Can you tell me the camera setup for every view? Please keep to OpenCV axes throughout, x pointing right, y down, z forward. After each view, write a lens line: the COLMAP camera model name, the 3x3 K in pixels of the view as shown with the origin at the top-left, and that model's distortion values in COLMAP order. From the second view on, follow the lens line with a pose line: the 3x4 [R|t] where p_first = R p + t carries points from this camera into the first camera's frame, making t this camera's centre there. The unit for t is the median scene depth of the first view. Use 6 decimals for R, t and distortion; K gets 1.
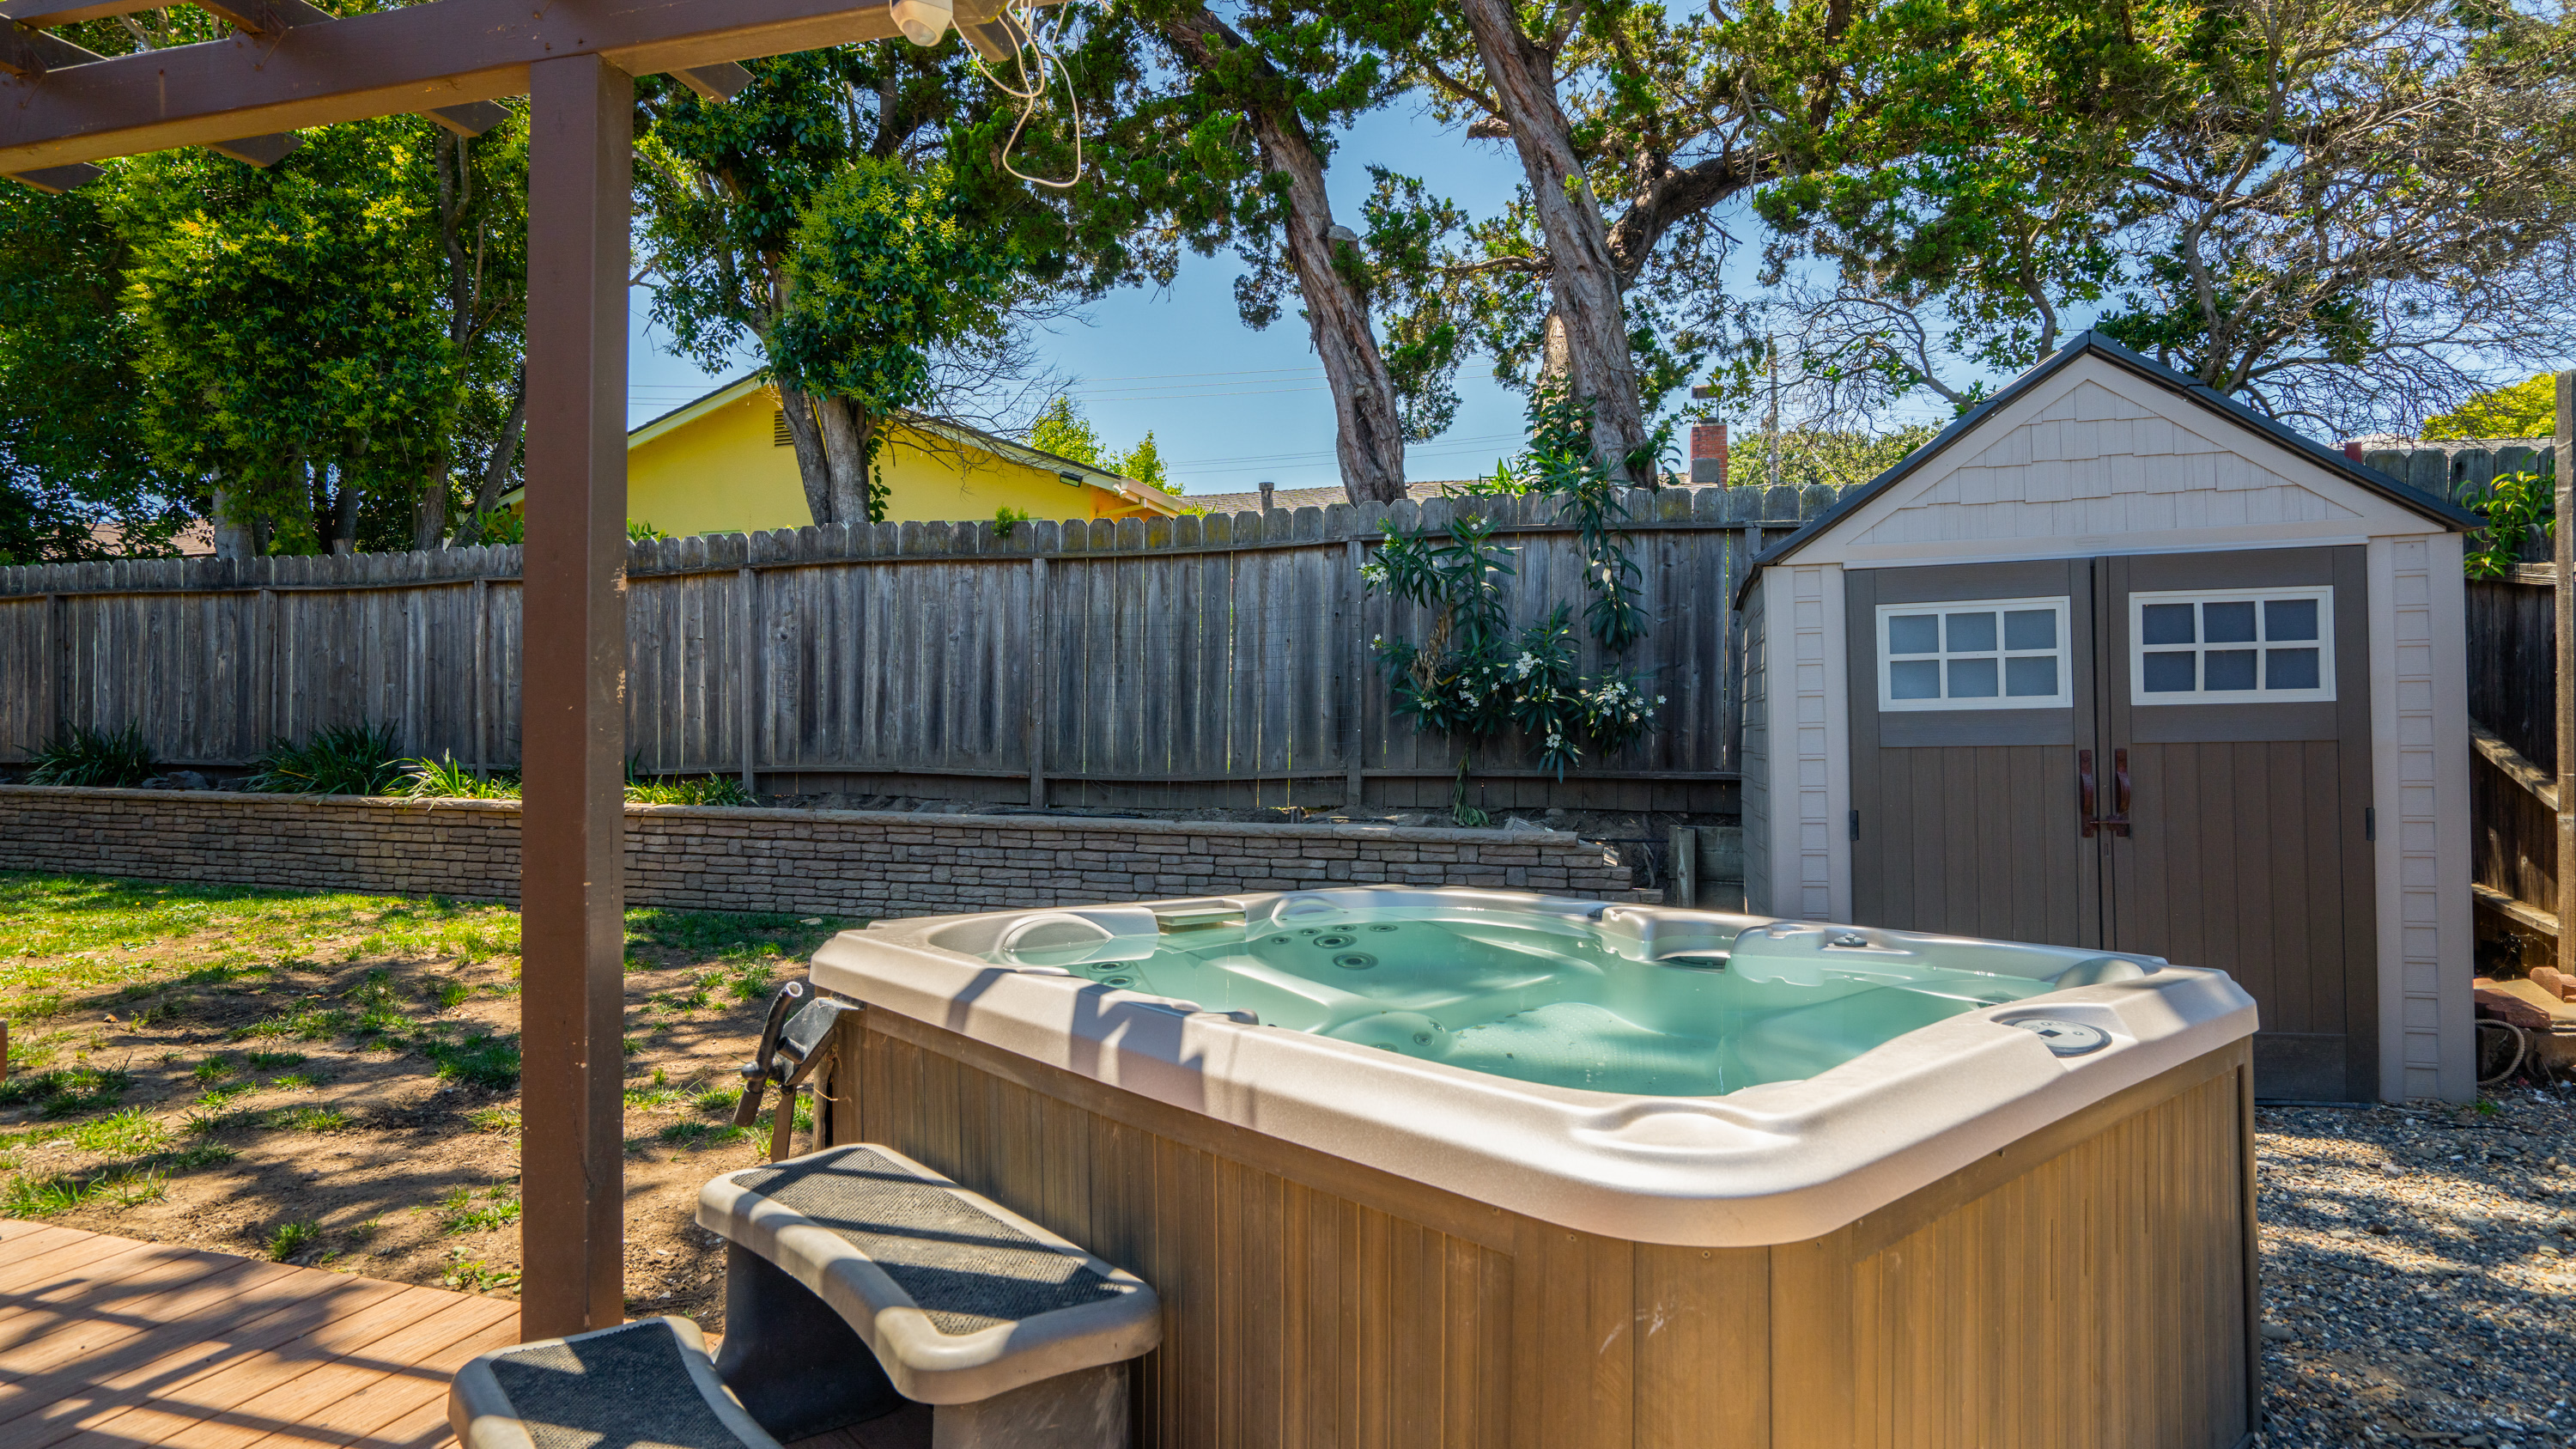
lens RADIAL K [[1341.4, 0, 1288.0], [0, 1341.4, 724.5], [0, 0, 1]] dist [-0.033903, 0.014666]
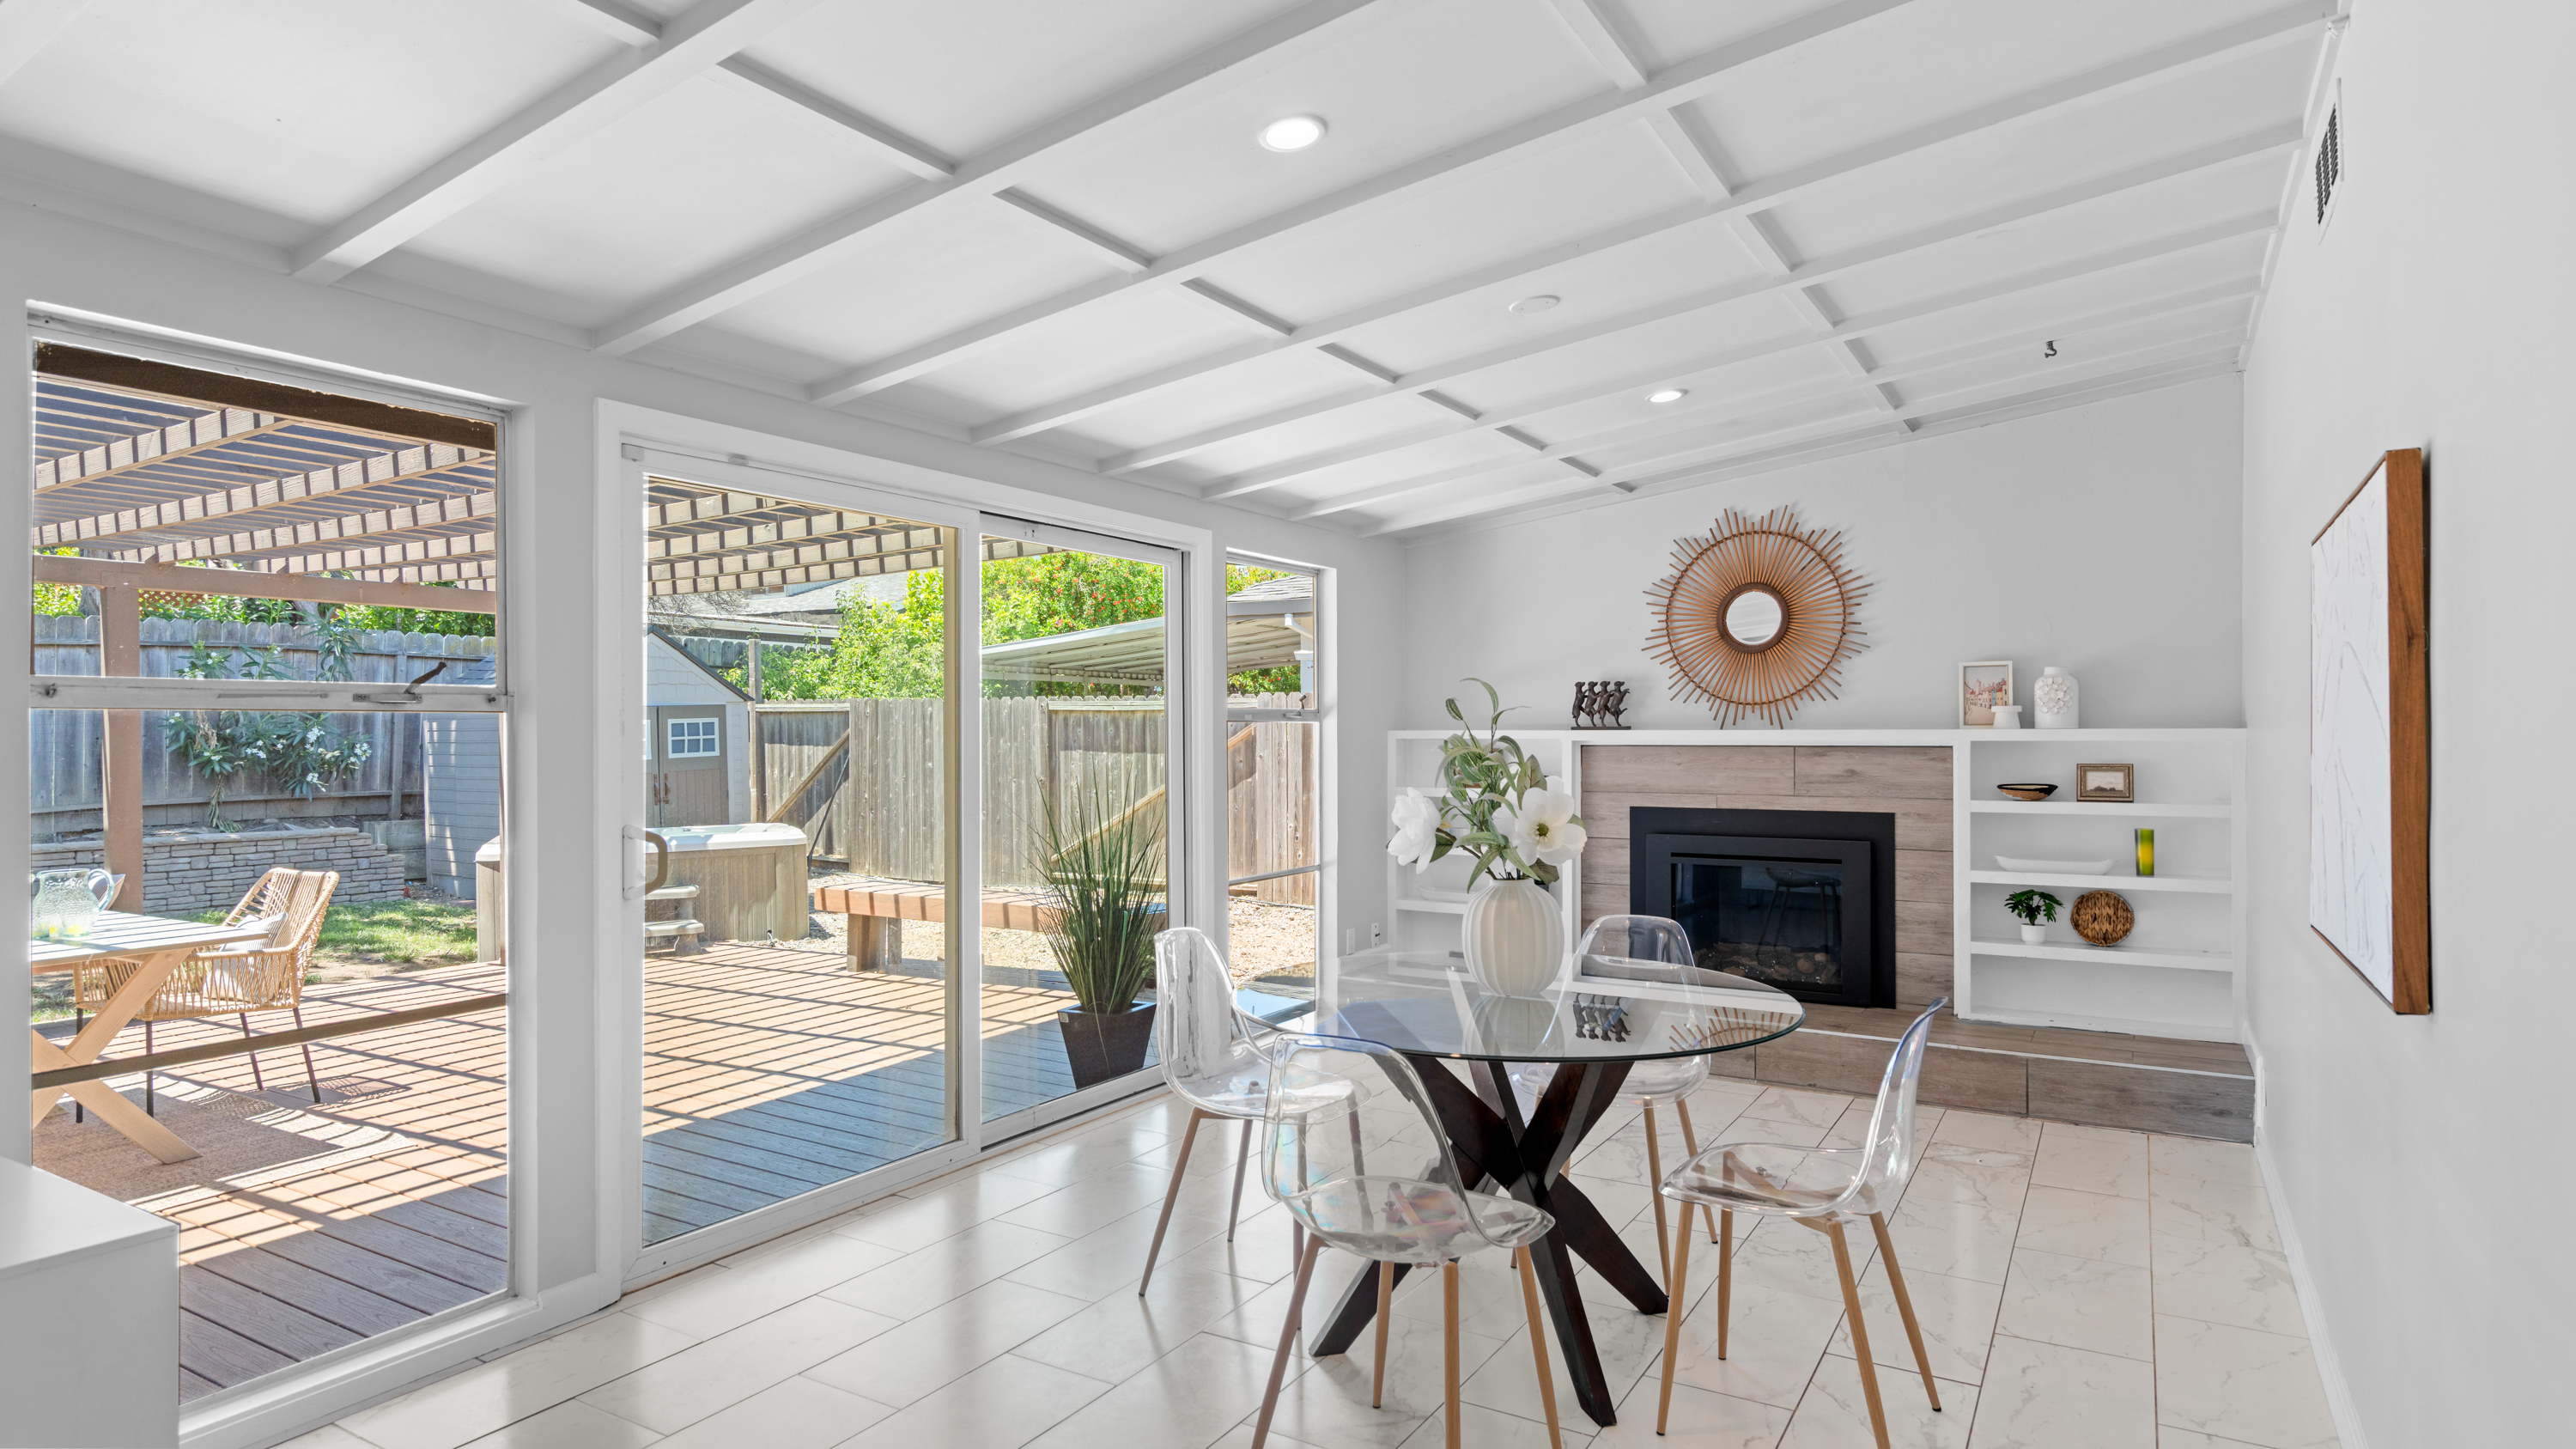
lens RADIAL K [[1403.8, 0, 1288.0], [0, 1403.8, 724.5], [0, 0, 1]] dist [0.005761, 0.000866]
pose [[0.275373, -0.004556, 0.961327, -0.983164], [0.002464, 0.999989, 0.004033, -0.049093], [-0.961334, 0.001258, 0.275381, -0.580767]]
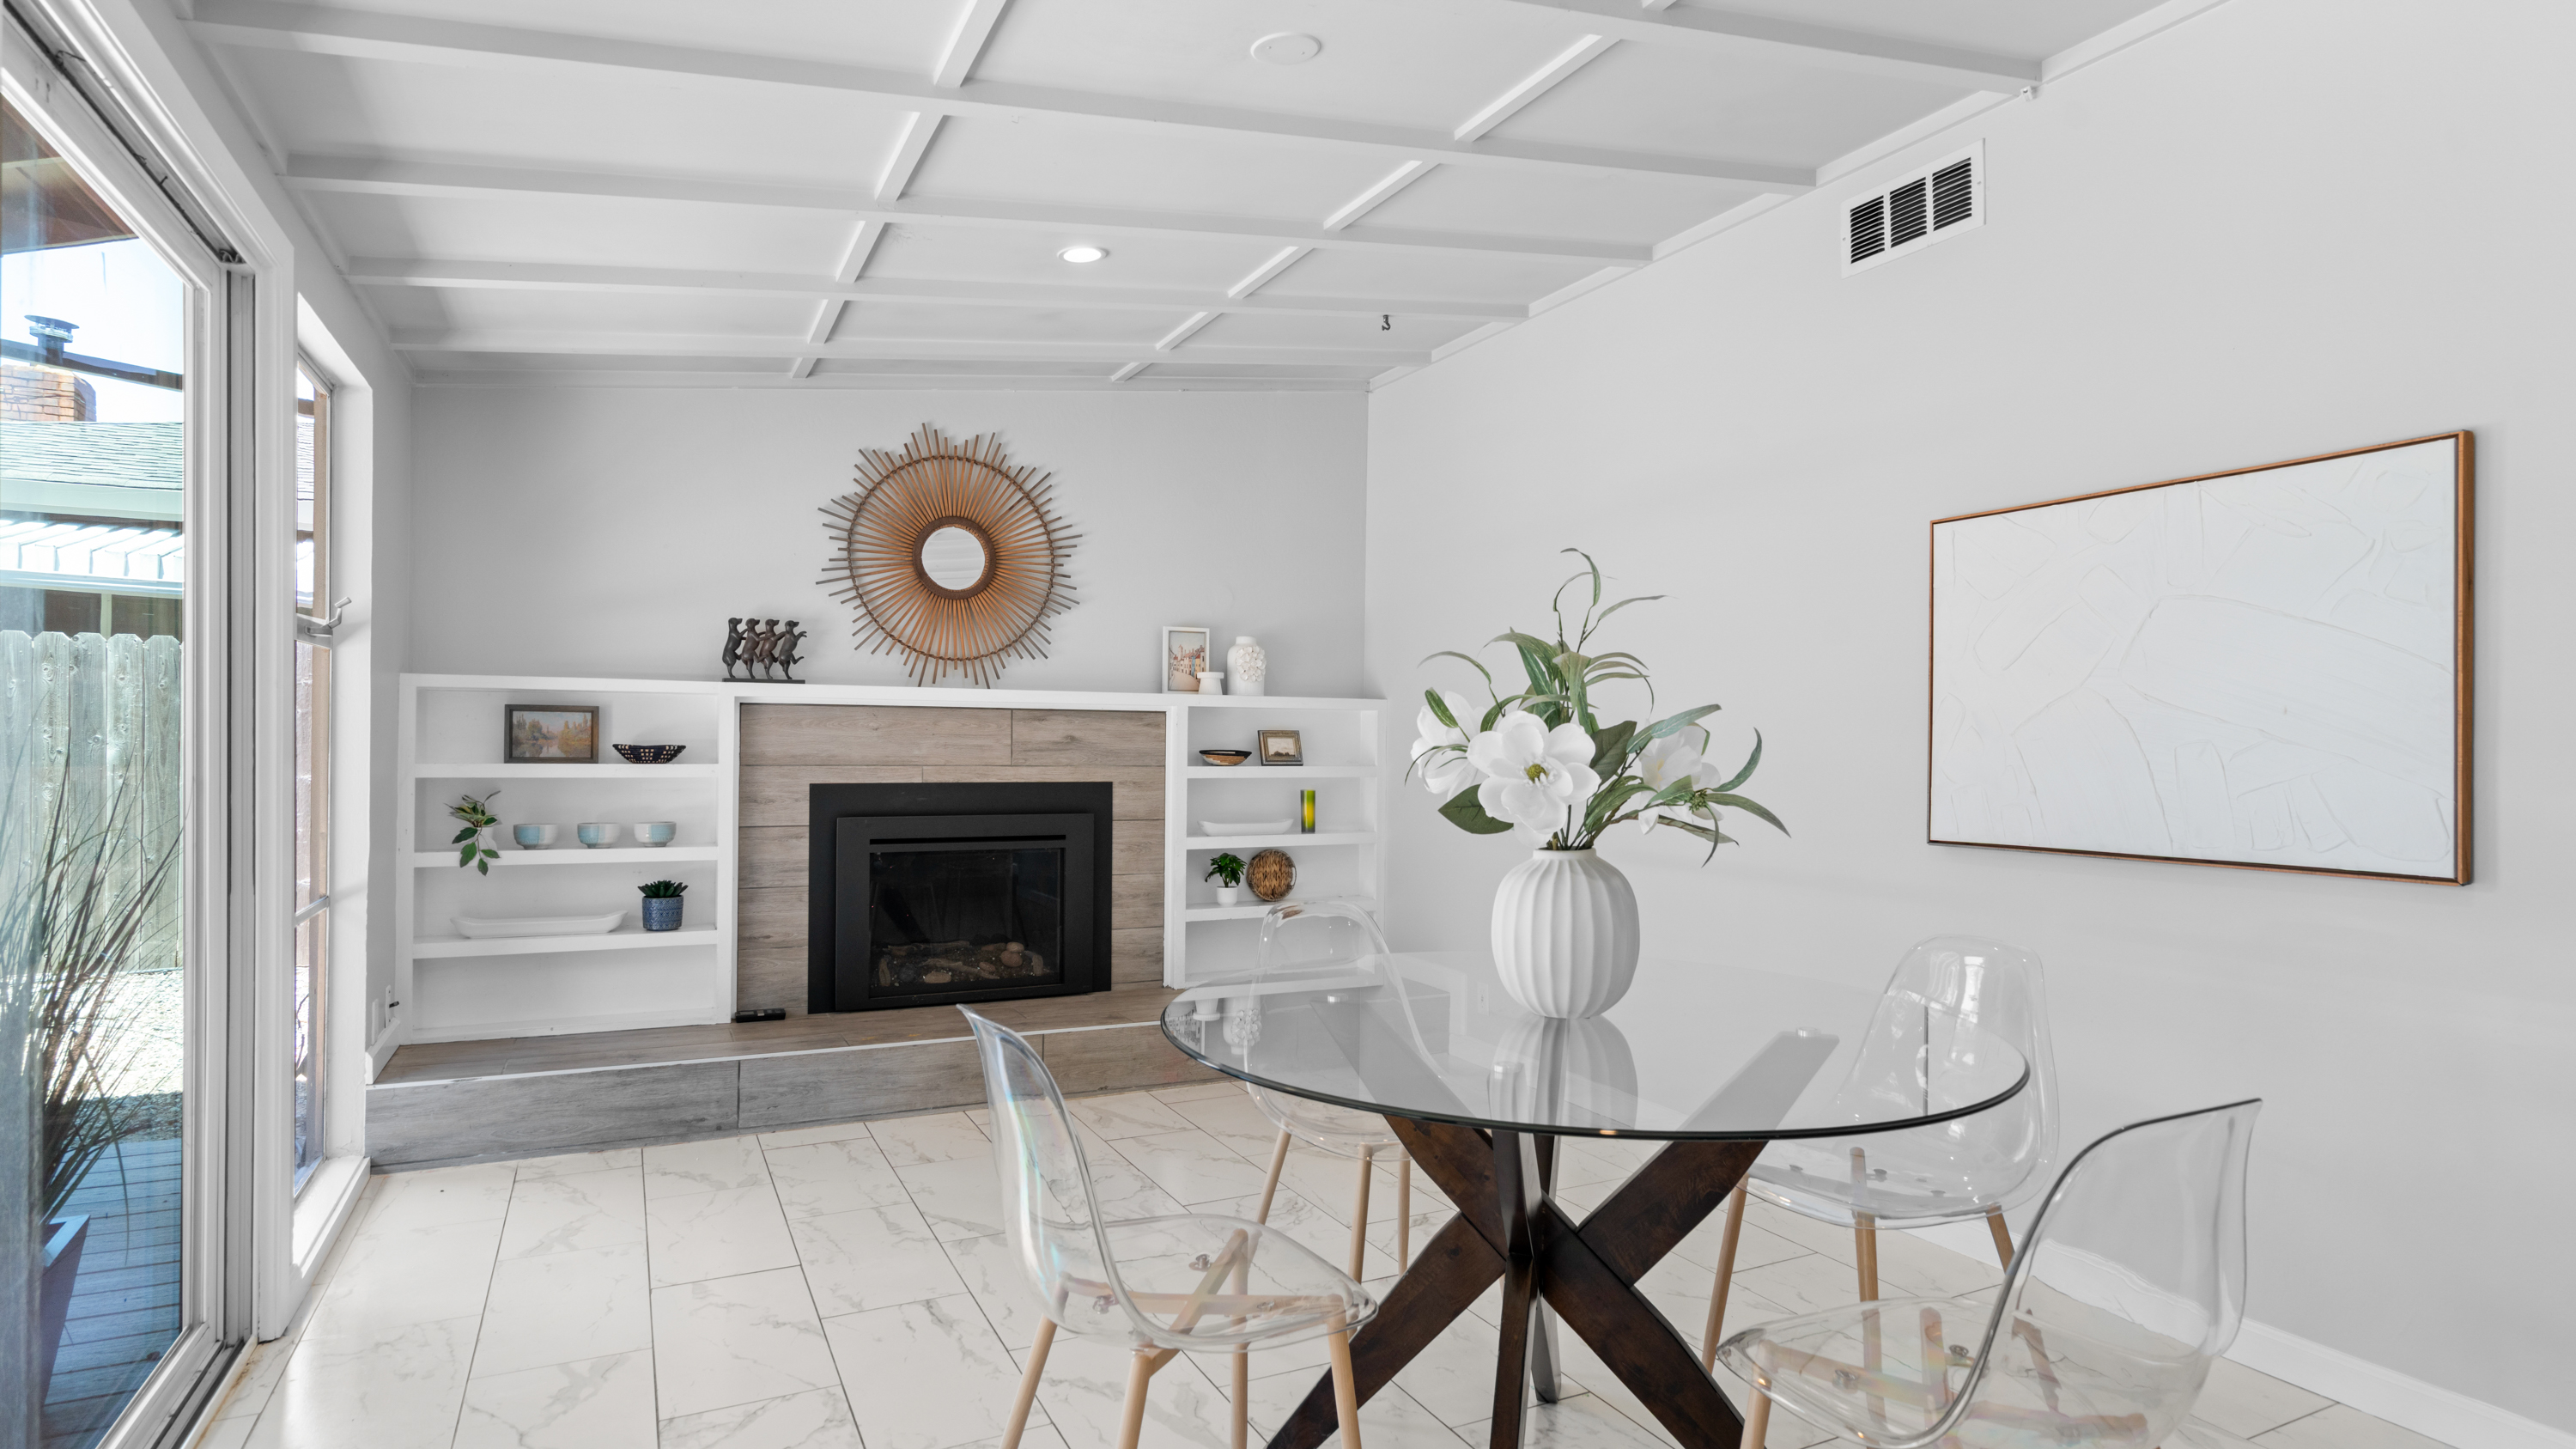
lens RADIAL K [[1343.3, 0, 1289.8], [0, 1343.3, 734.7], [0, 0, 1]] dist [0.000286, 0.000306]
pose [[-0.664334, -0.012011, 0.747340, -0.769710], [-0.017837, 0.999841, 0.000213, -0.027035], [-0.747223, -0.013189, -0.664442, -0.344471]]
